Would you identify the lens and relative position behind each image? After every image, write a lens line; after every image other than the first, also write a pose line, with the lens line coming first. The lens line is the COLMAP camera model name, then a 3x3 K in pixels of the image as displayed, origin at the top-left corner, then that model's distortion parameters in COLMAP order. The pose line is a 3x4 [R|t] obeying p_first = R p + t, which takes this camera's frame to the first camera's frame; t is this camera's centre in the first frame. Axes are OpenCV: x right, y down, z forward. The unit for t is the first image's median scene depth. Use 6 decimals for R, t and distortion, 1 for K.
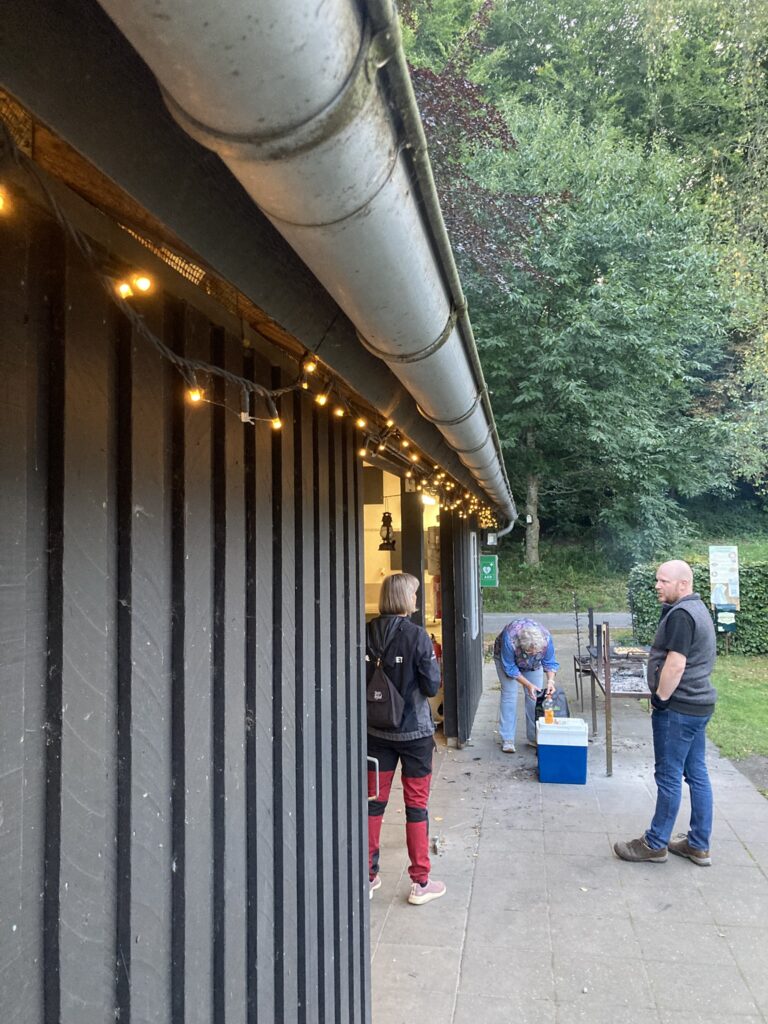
lens RADIAL K [[830.8, 0, 383.6], [0, 830.8, 508.3], [0, 0, 1]] dist [0.009136, -0.008069]
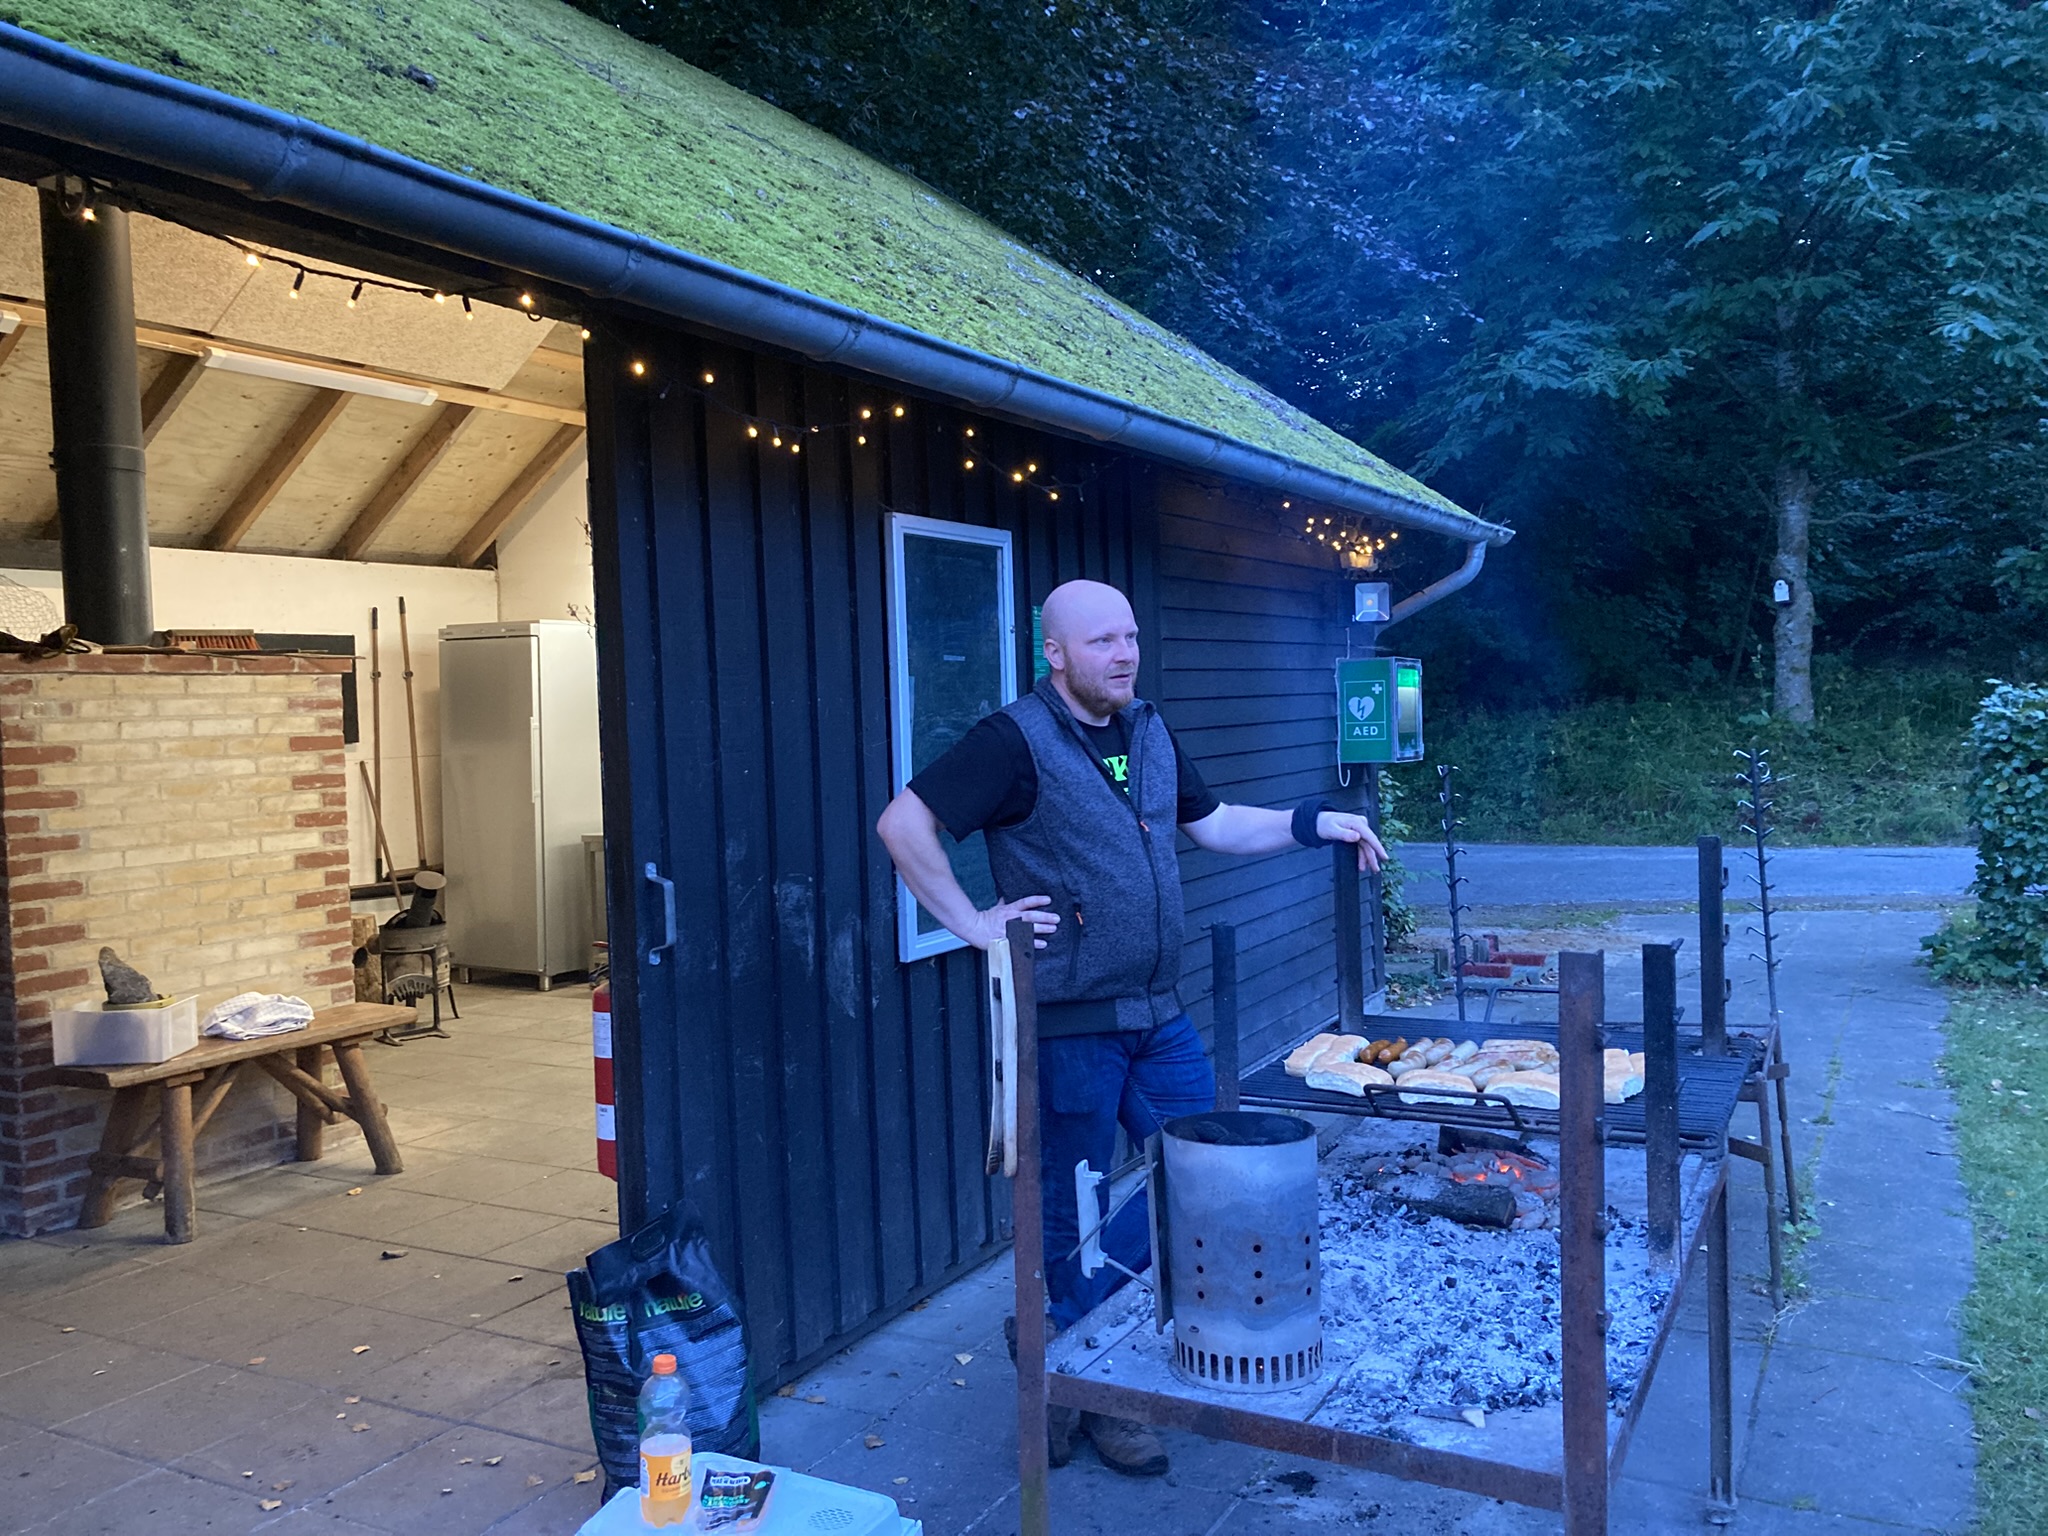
lens RADIAL K [[1661.6, 0, 1022.9], [0, 1661.6, 773.2], [0, 0, 1]] dist [0.009136, -0.008069]
pose [[0.943984, -0.009556, -0.329852, 0.115857], [0.037393, 0.996240, 0.078153, 0.026147], [0.327865, -0.086109, 0.940792, 0.223236]]
